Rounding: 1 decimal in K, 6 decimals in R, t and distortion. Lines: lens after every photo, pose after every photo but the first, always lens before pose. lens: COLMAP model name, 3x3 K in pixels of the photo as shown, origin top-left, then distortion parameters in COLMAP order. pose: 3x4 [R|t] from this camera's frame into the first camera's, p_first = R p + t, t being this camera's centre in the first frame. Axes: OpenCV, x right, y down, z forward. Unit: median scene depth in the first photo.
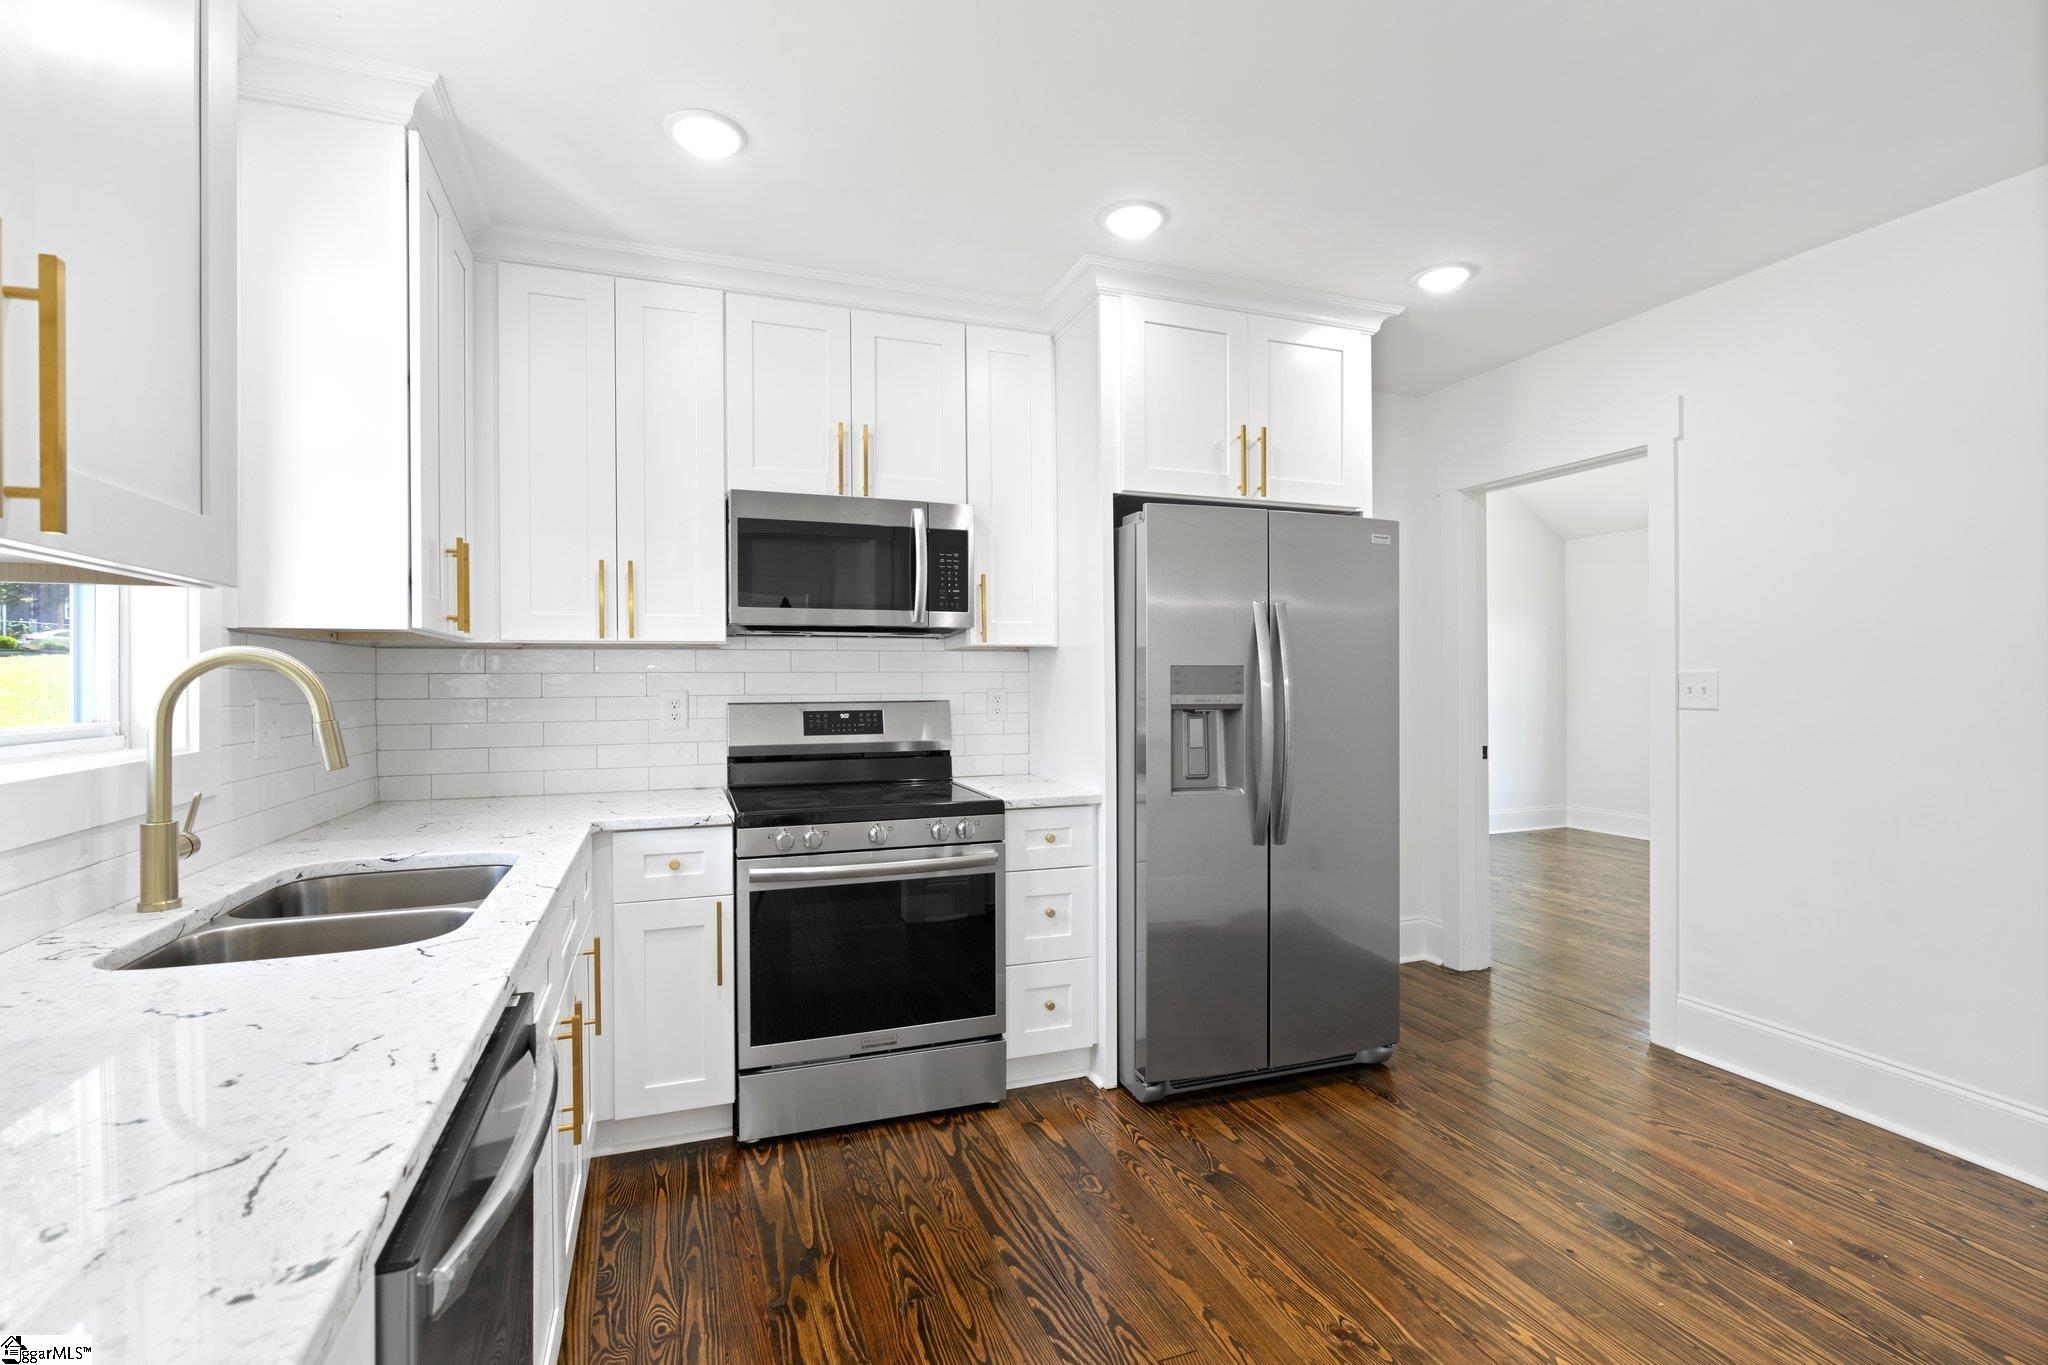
lens RADIAL K [[930.1, 0, 1017.2], [0, 930.1, 676.2], [0, 0, 1]] dist [-0.001425, -0.000060]
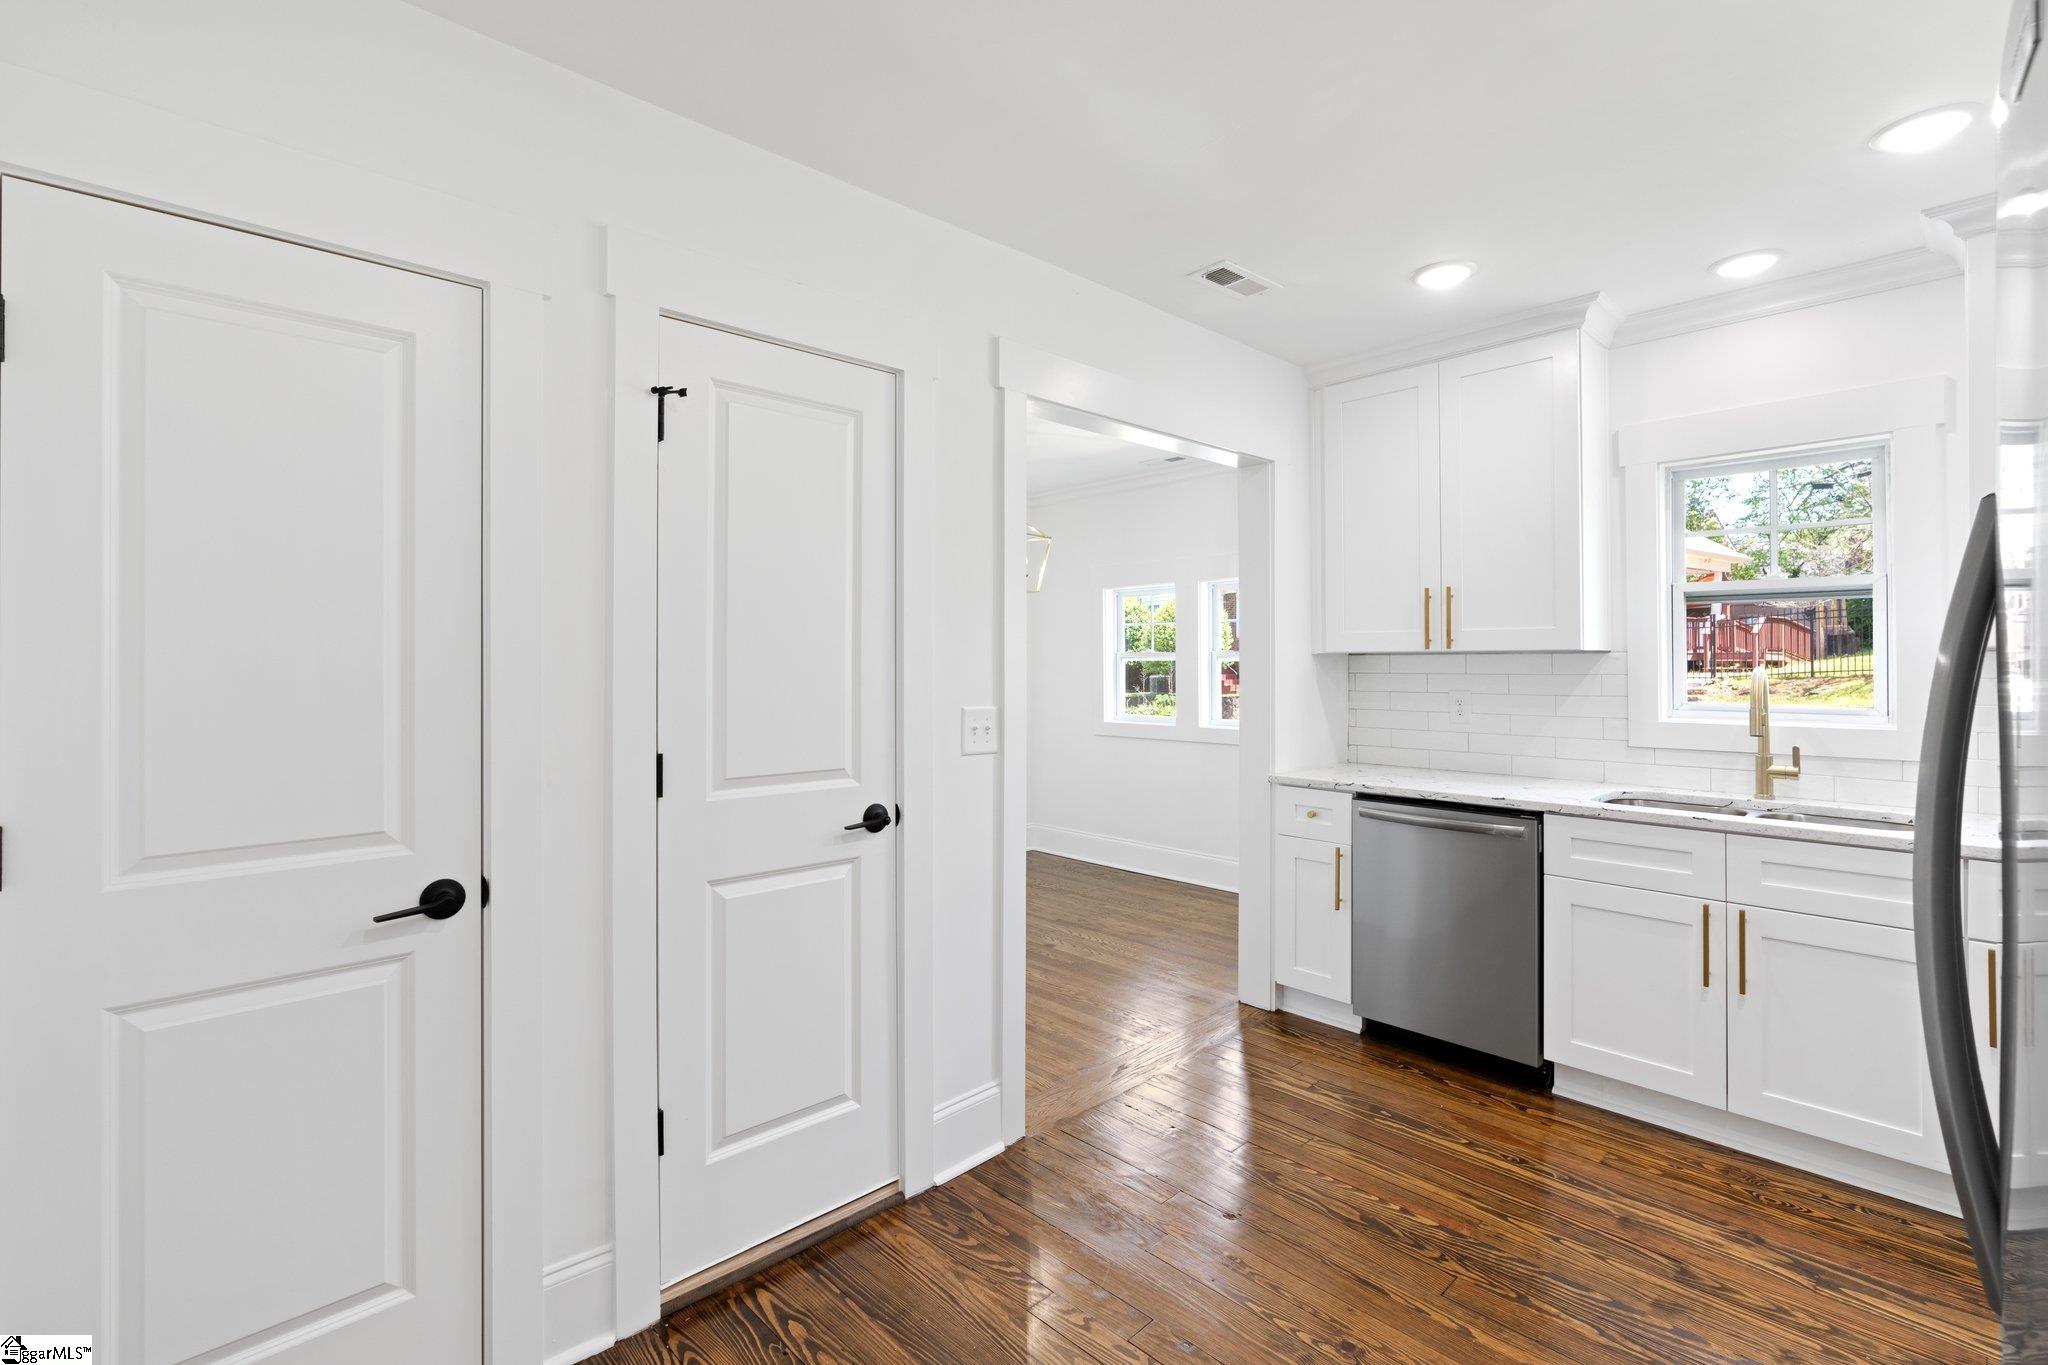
lens RADIAL K [[929.2, 0, 1024.0], [0, 929.2, 655.0], [0, 0, 1]] dist [0.002459, 0.000912]
pose [[-0.920466, 0.001755, -0.390818, 0.708761], [0.005336, 0.999953, -0.008076, -0.026975], [0.390786, -0.009519, -0.920432, 1.193627]]
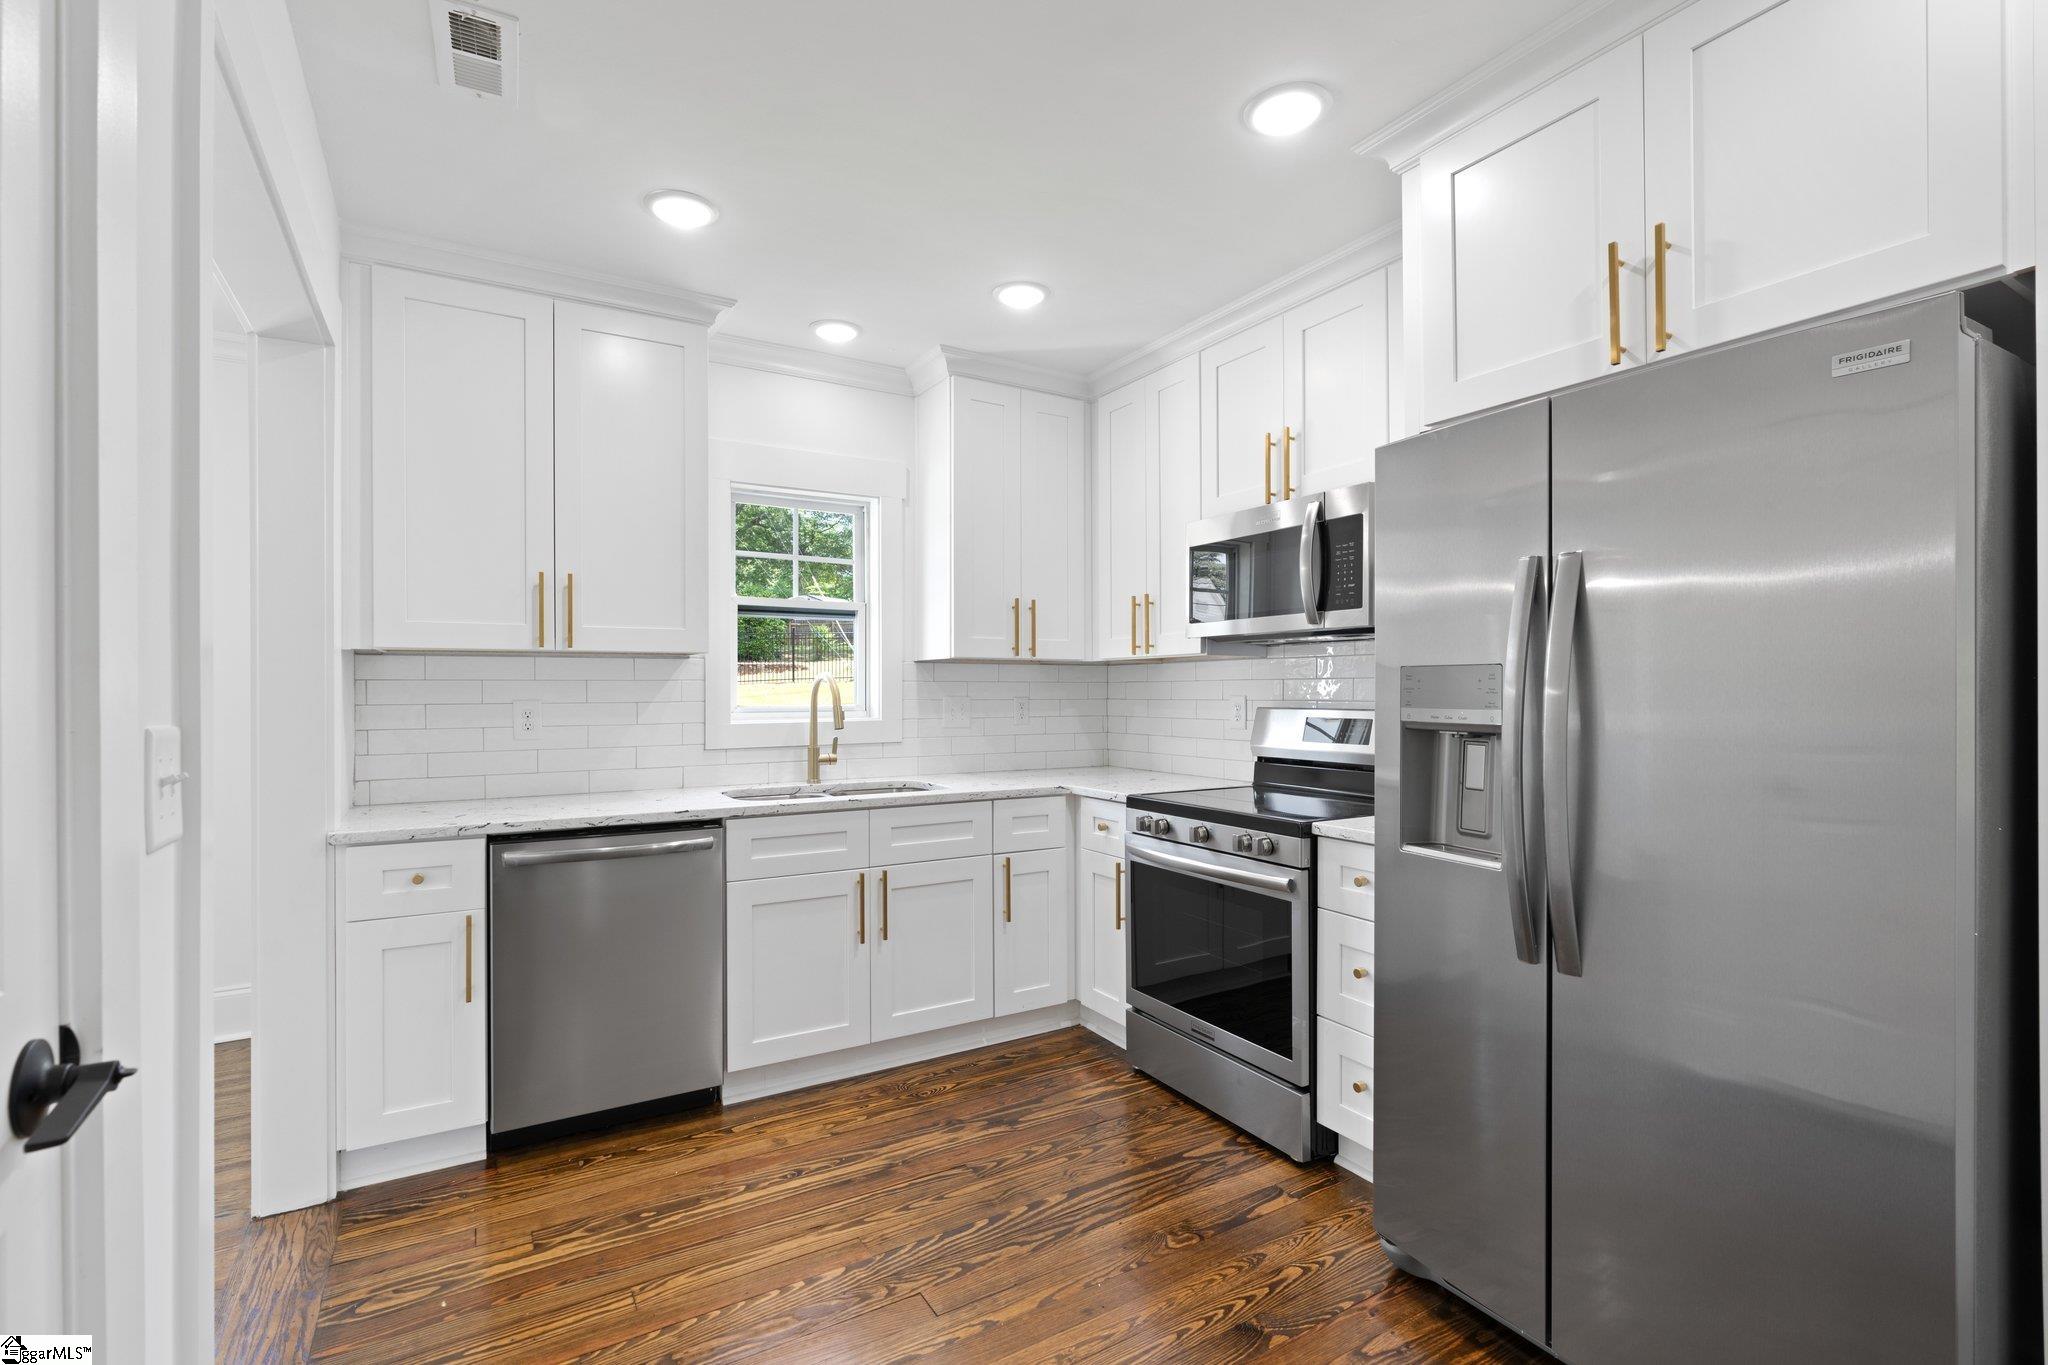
lens RADIAL K [[926.5, 0, 1017.8], [0, 926.5, 688.7], [0, 0, 1]] dist [-0.003430, -0.000385]
pose [[0.177780, 0.002307, -0.984068, 0.809244], [0.004054, 0.999987, 0.003076, 0.002257], [0.984062, -0.004537, 0.177768, 0.586661]]
